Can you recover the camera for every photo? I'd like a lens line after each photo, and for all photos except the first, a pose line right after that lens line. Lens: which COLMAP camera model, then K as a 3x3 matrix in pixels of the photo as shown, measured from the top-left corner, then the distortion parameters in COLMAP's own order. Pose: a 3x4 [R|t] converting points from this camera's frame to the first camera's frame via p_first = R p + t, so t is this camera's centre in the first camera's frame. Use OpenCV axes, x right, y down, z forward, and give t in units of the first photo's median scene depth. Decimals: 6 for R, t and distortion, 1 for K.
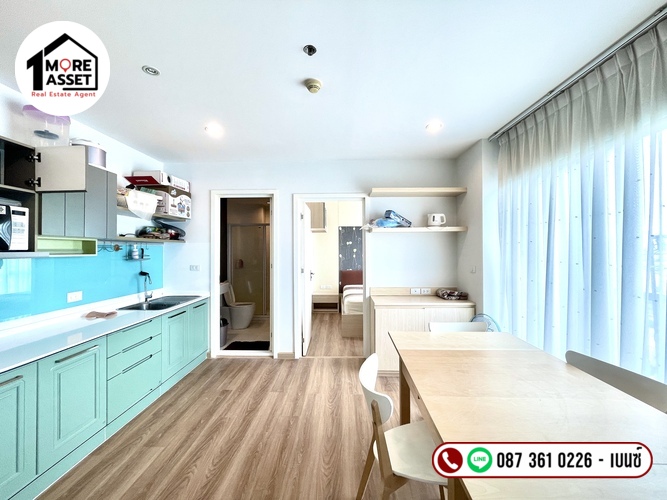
lens RADIAL K [[270.6, 0, 332.5], [0, 270.6, 249.1], [0, 0, 1]] dist [-0.001013, -0.000330]
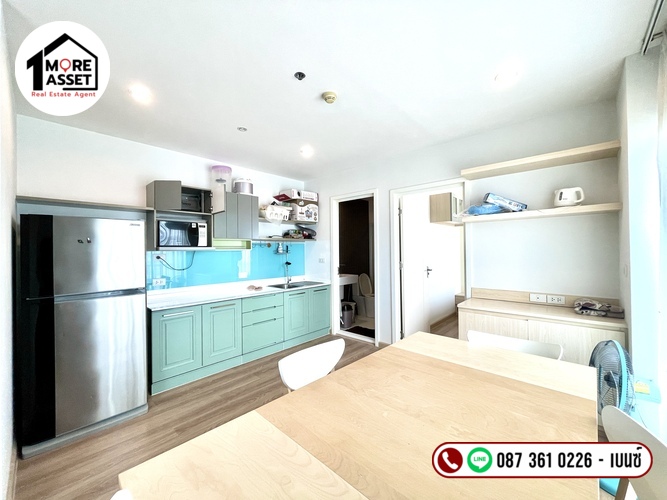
lens RADIAL K [[270.6, 0, 332.7], [0, 270.6, 249.7], [0, 0, 1]] dist [-0.001013, -0.000330]
pose [[0.754620, -0.006854, -0.656126, 0.391990], [0.011988, 0.999923, 0.003343, 0.016734], [0.656052, -0.010389, 0.754644, 0.088504]]
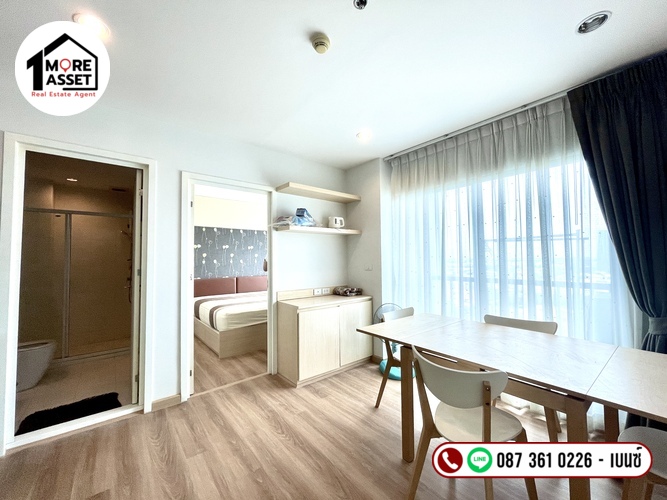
lens RADIAL K [[270.6, 0, 333.6], [0, 270.6, 249.0], [0, 0, 1]] dist [-0.001013, -0.000330]
pose [[0.754139, 0.019084, 0.656438, -0.334450], [0.004606, 0.999399, -0.034347, 0.033682], [-0.656699, 0.028926, 0.753598, 0.209859]]
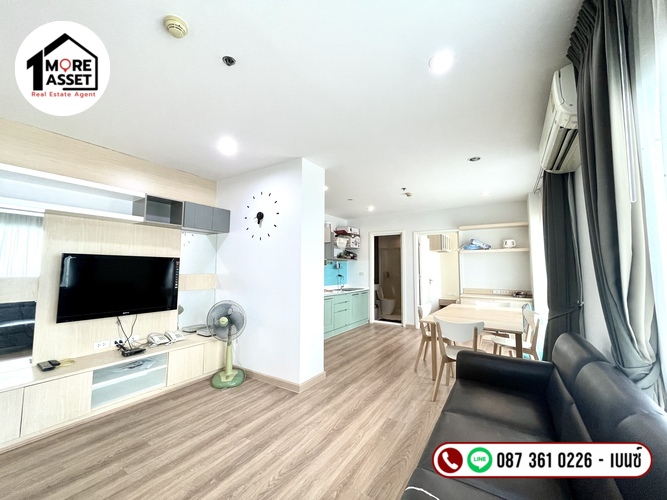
lens RADIAL K [[270.6, 0, 332.1], [0, 270.6, 248.7], [0, 0, 1]] dist [-0.001013, -0.000330]
pose [[0.851230, -0.031151, -0.523867, 0.342952], [-0.005270, 0.997679, -0.067888, 0.026158], [0.524766, 0.060549, 0.849091, -0.800471]]
